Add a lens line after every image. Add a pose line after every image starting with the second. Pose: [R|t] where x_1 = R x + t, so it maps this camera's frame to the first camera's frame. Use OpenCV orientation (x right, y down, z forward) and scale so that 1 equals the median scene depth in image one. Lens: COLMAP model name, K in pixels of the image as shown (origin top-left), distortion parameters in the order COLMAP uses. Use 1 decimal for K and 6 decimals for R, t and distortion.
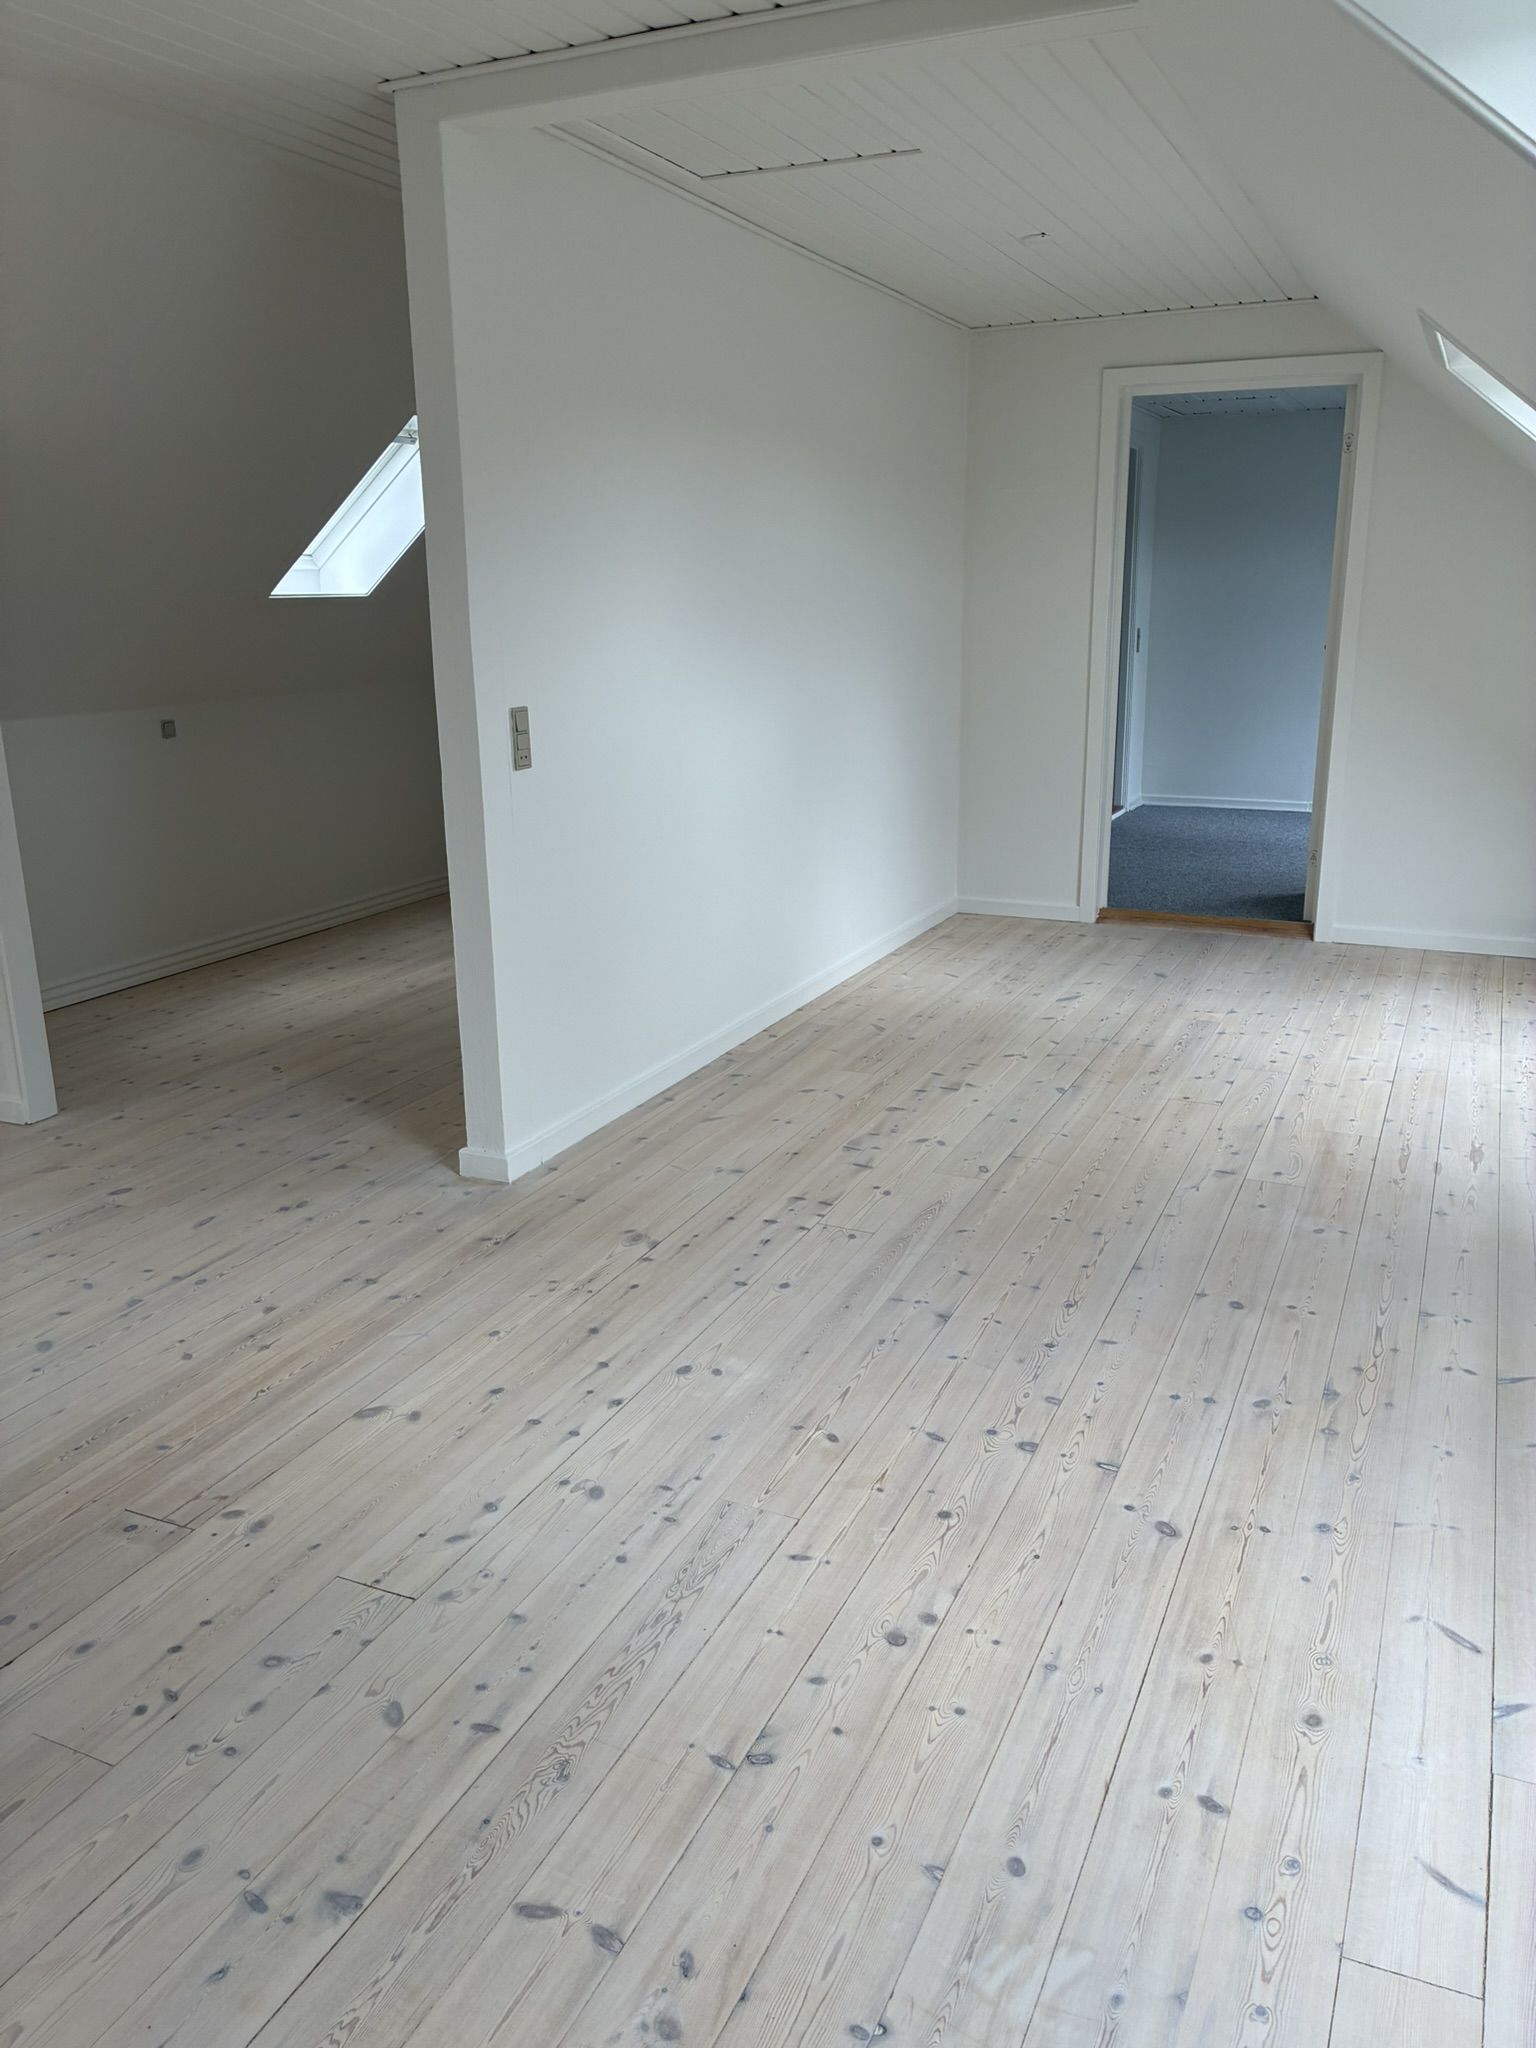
lens RADIAL K [[1545.7, 0, 782.6], [0, 1545.7, 1020.6], [0, 0, 1]] dist [0.041330, -0.067160]
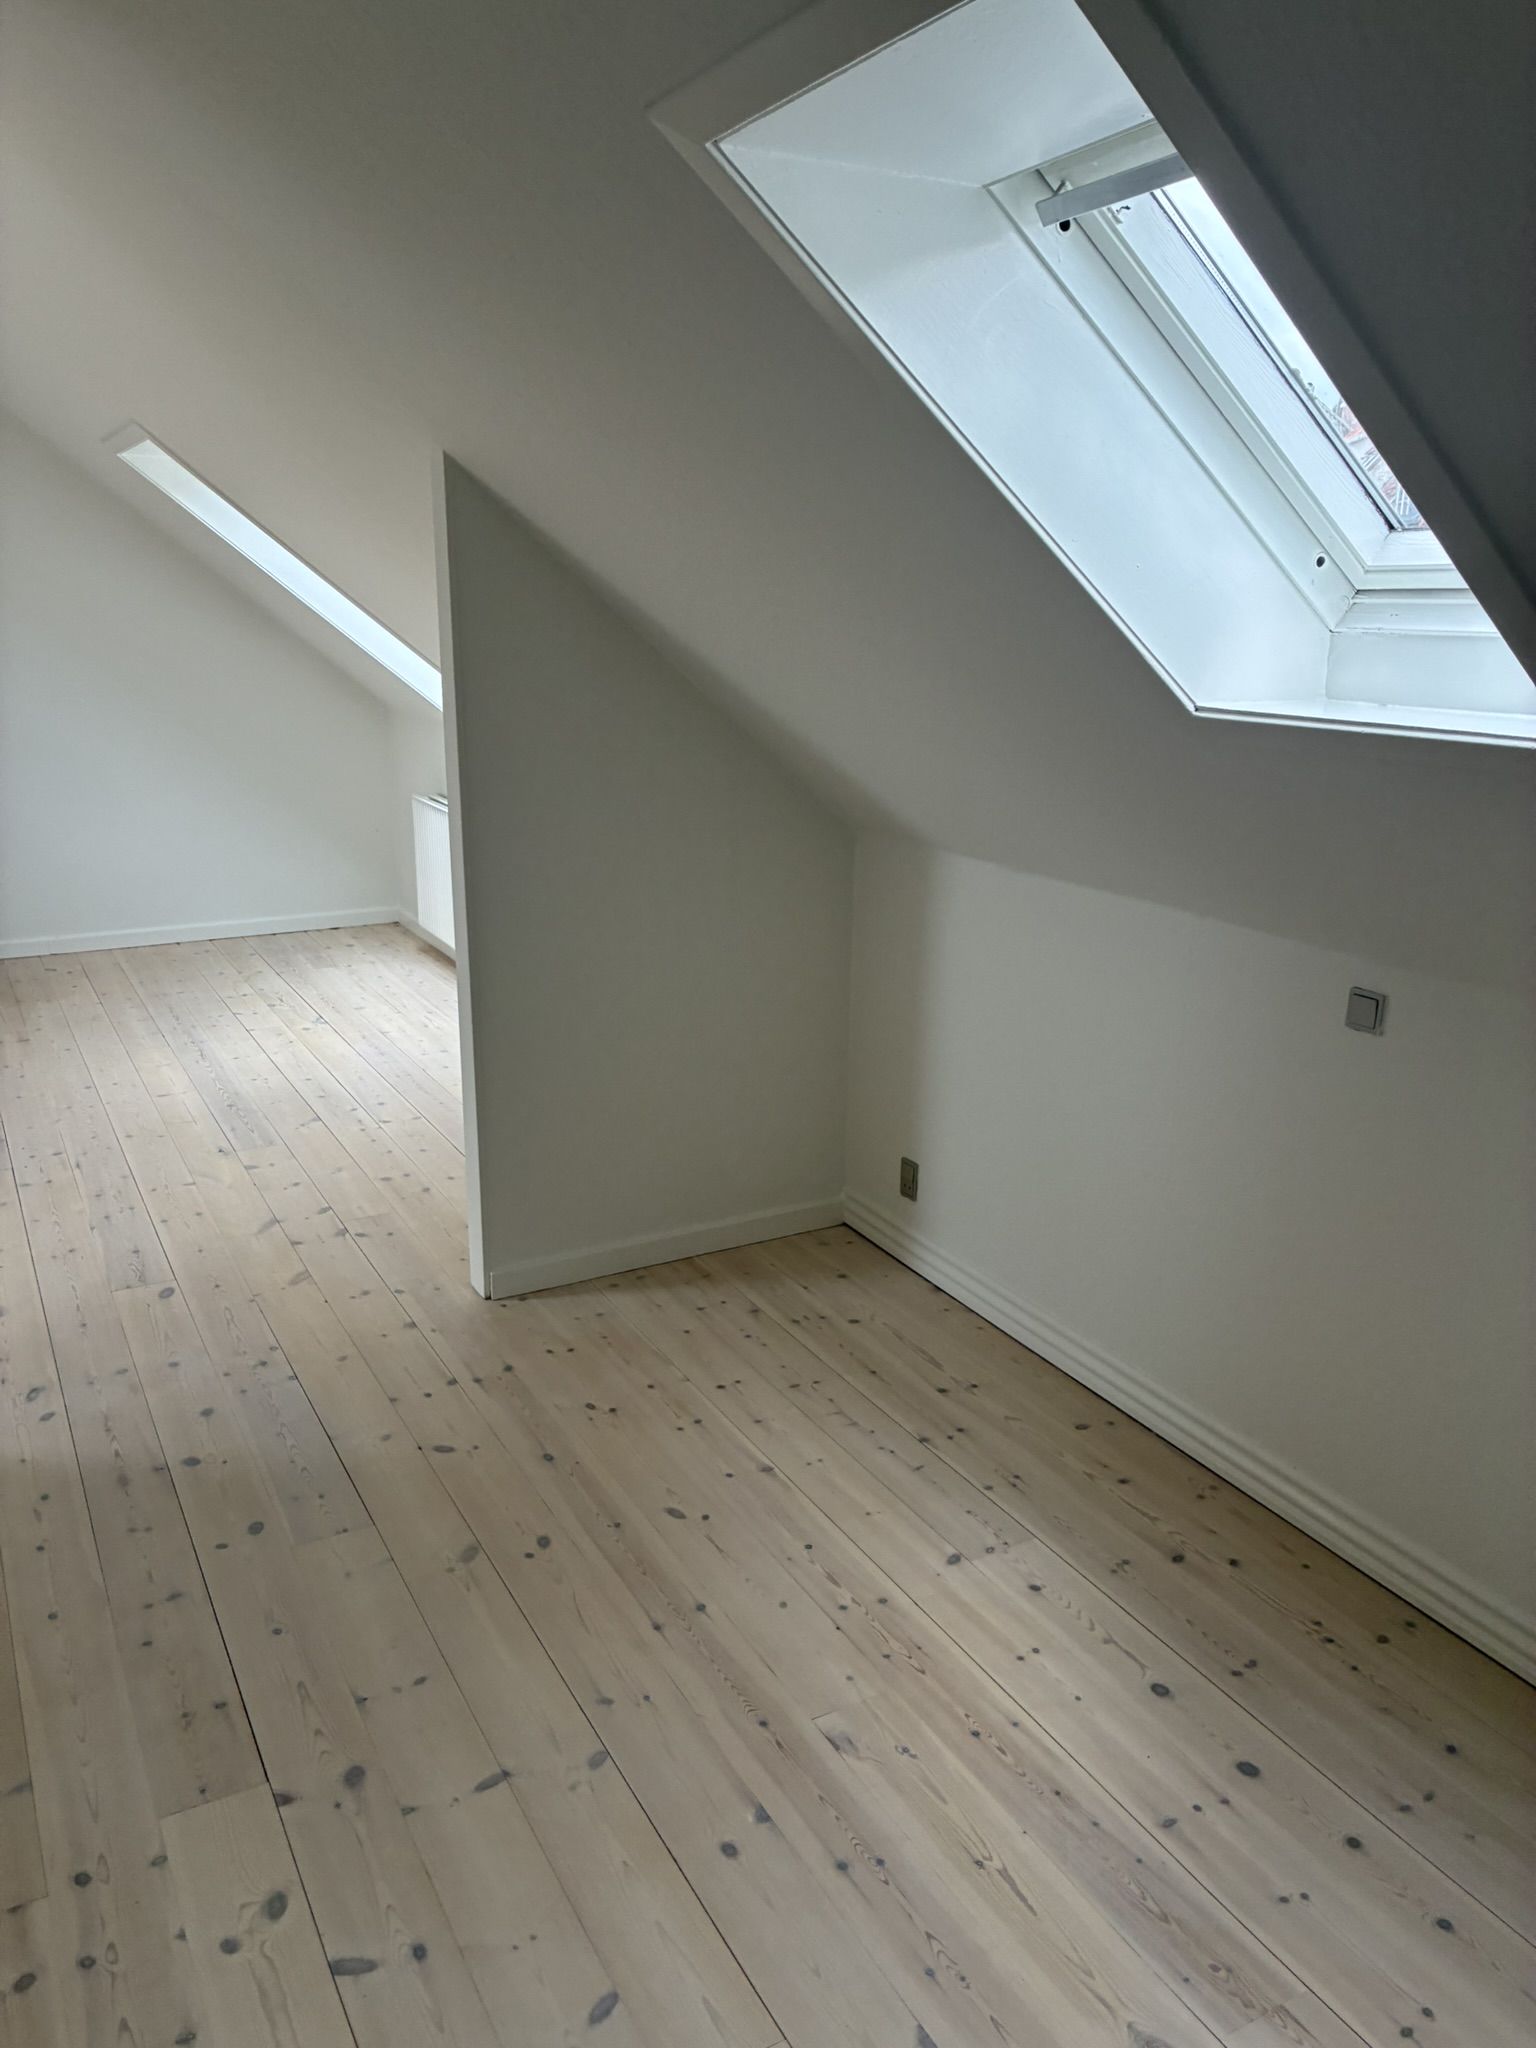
lens RADIAL K [[1545.7, 0, 764.9], [0, 1545.7, 1025.1], [0, 0, 1]] dist [0.041330, -0.067160]
pose [[-0.602747, 0.216397, -0.768029, 0.035388], [-0.220166, 0.880057, 0.420747, -0.551711], [0.766957, 0.422697, -0.482809, 1.841463]]
